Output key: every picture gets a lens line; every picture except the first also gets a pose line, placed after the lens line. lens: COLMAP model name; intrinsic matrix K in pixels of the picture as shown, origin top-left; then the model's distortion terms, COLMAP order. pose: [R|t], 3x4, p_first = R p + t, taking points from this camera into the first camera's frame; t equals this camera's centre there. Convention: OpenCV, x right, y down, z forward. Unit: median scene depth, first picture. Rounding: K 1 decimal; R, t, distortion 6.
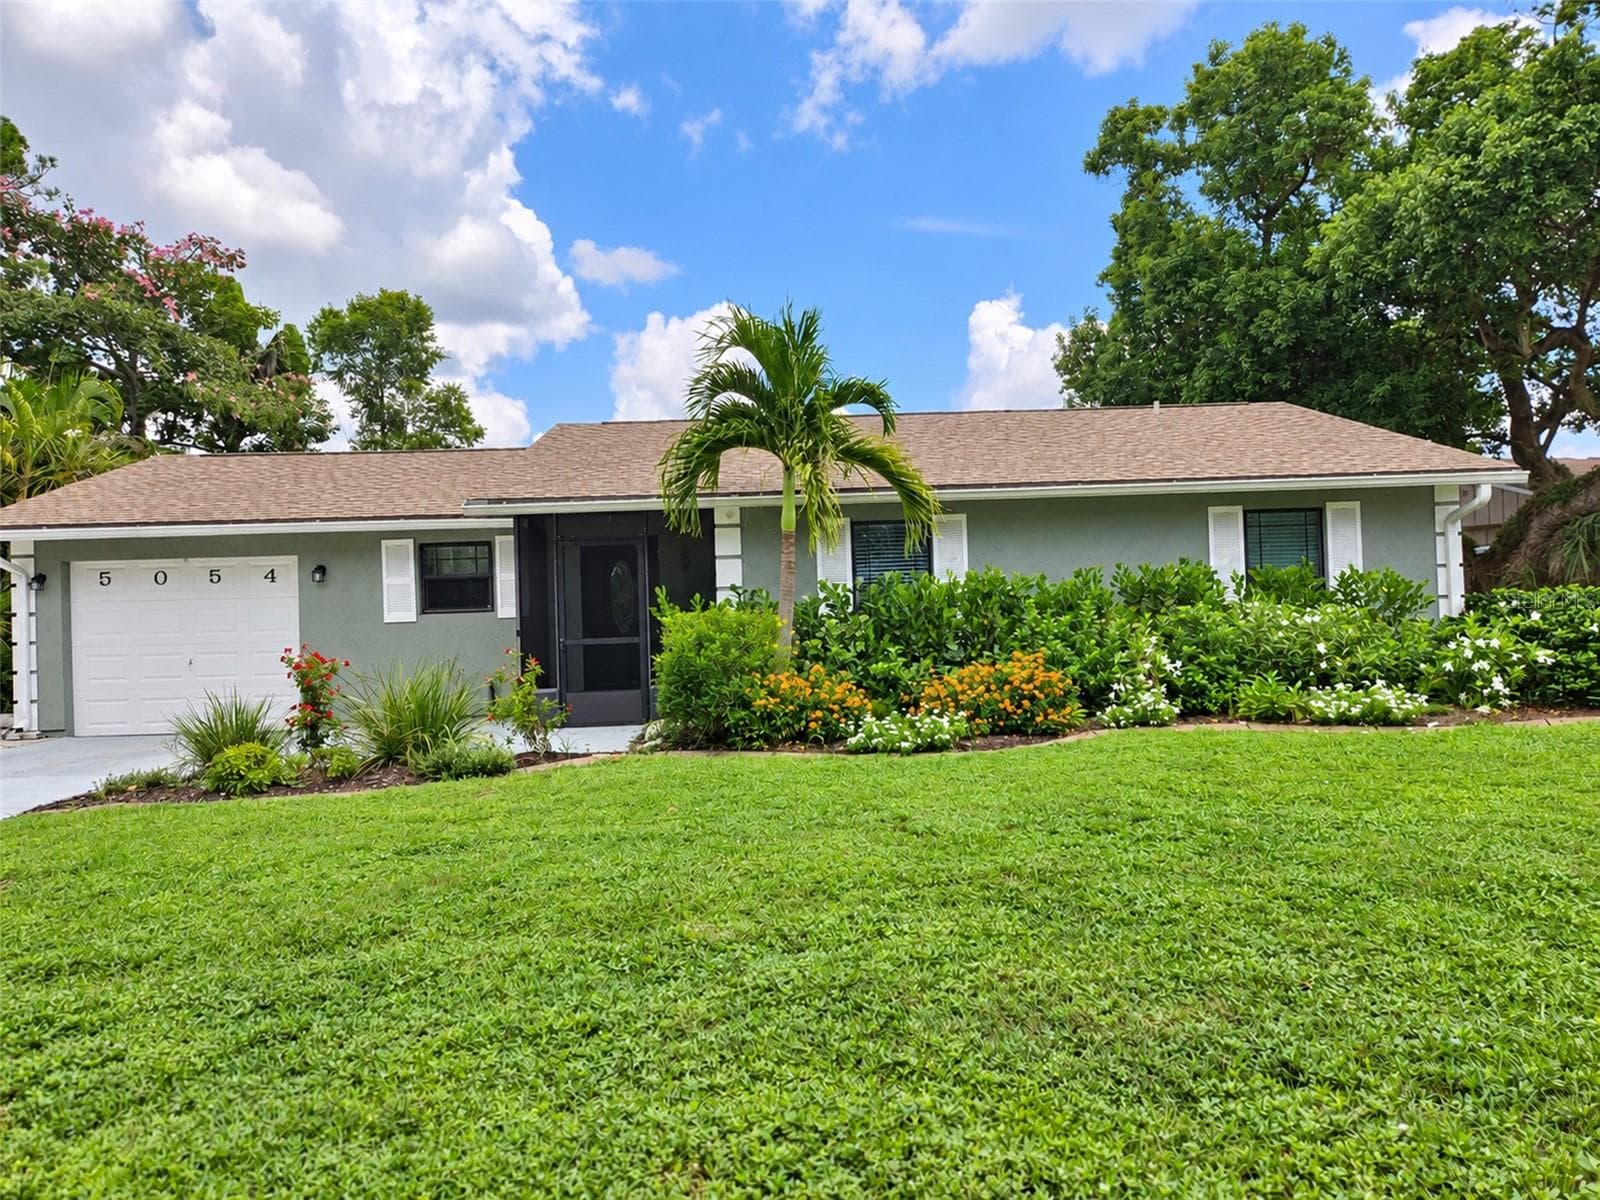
lens RADIAL K [[1087.9, 0, 816.2], [0, 1087.9, 607.8], [0, 0, 1]] dist [0.058862, -0.041998]
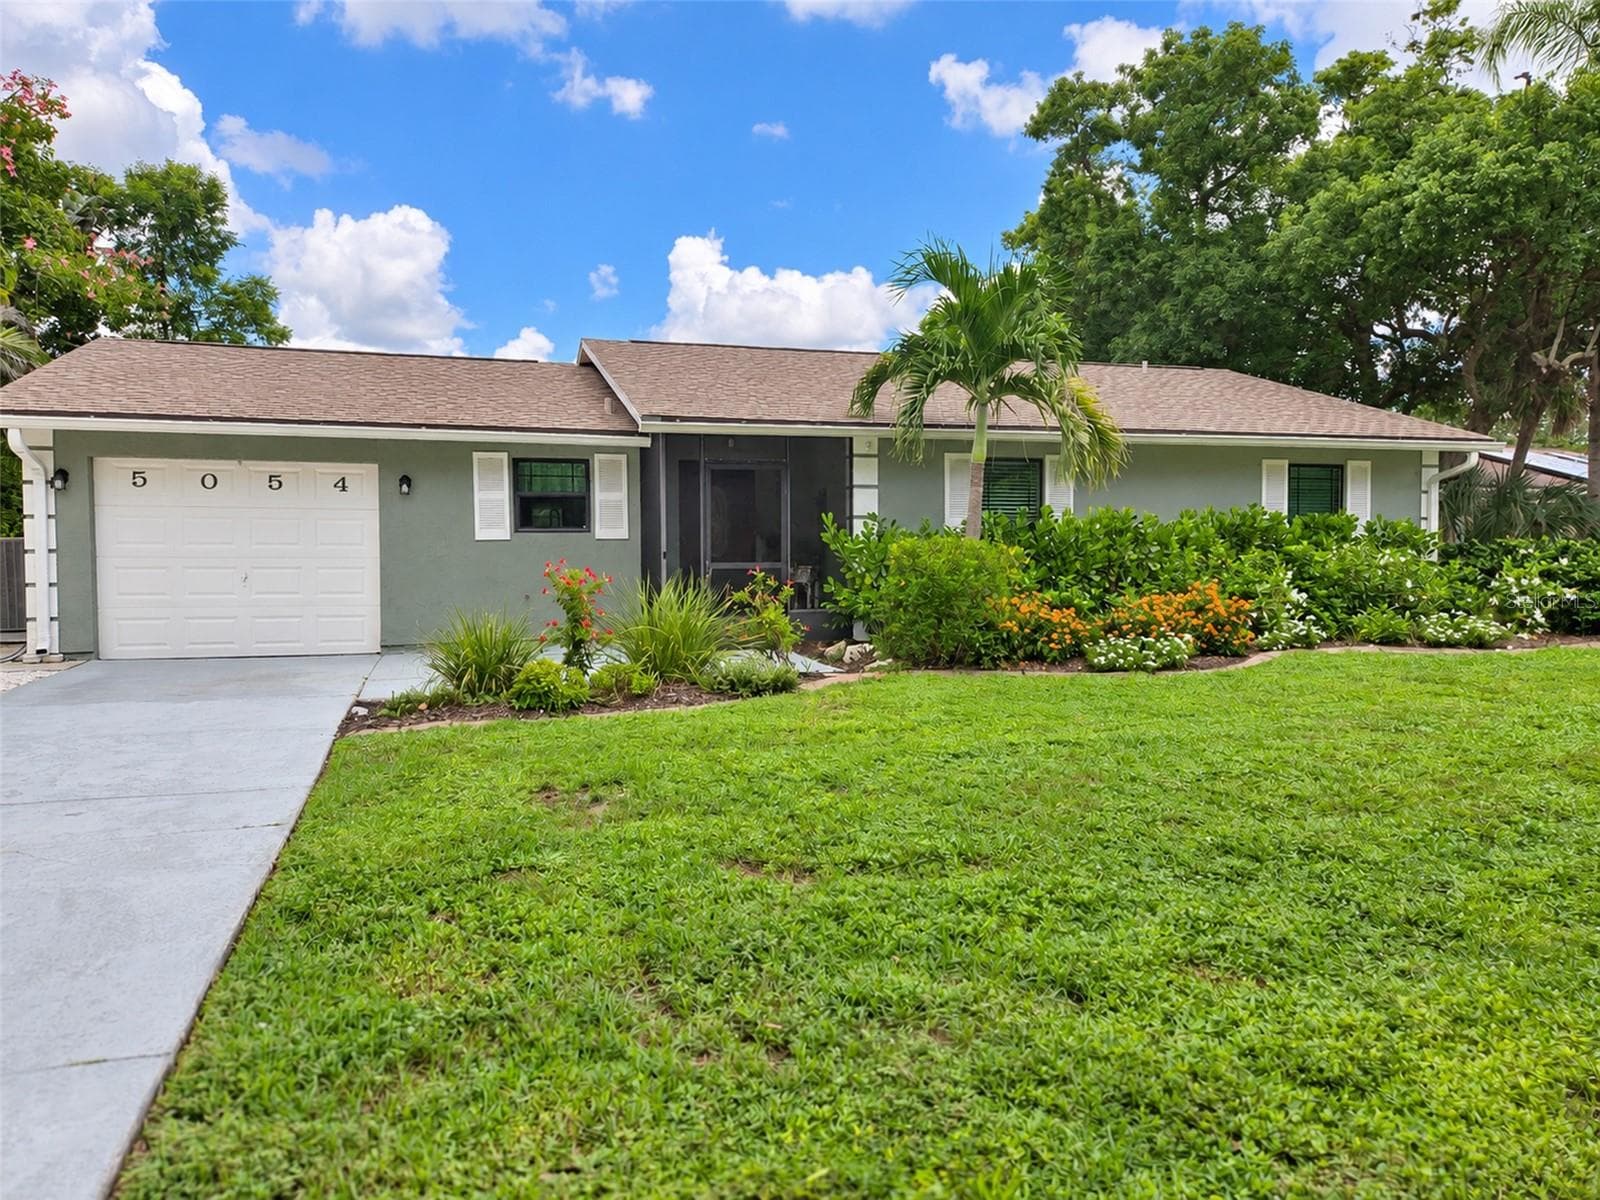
lens RADIAL K [[1083.9, 0, 800.0], [0, 1083.9, 600.0], [0, 0, 1]] dist [0.061835, -0.043440]
pose [[0.964213, 0.015590, 0.264671, -0.426306], [-0.028721, 0.998537, 0.045815, 0.015994], [-0.263570, -0.051777, 0.963250, 0.025635]]
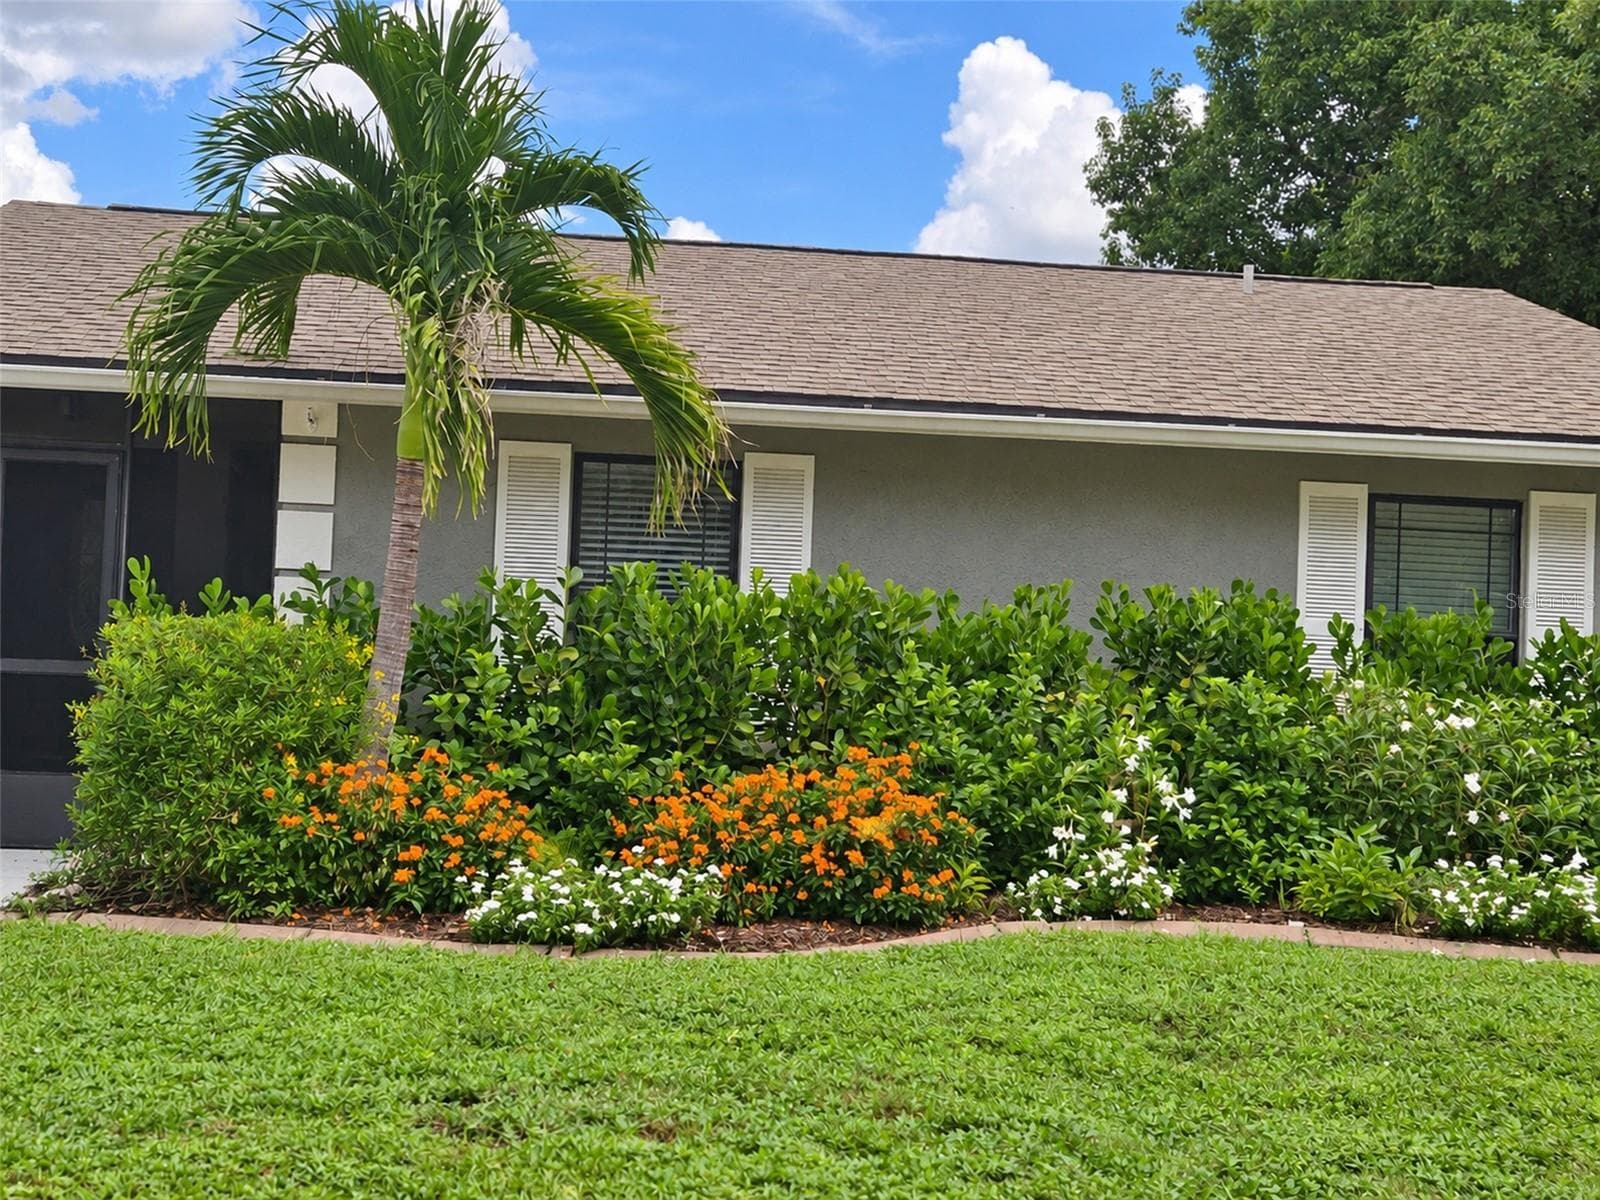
lens RADIAL K [[2163.4, 0, 850.1], [0, 2163.4, 604.0], [0, 0, 1]] dist [0.053118, -0.008930]
pose [[0.994046, 0.073953, 0.080024, 0.085293], [-0.072739, 0.997189, -0.017977, -0.004732], [-0.081128, 0.012049, 0.996631, 0.042402]]
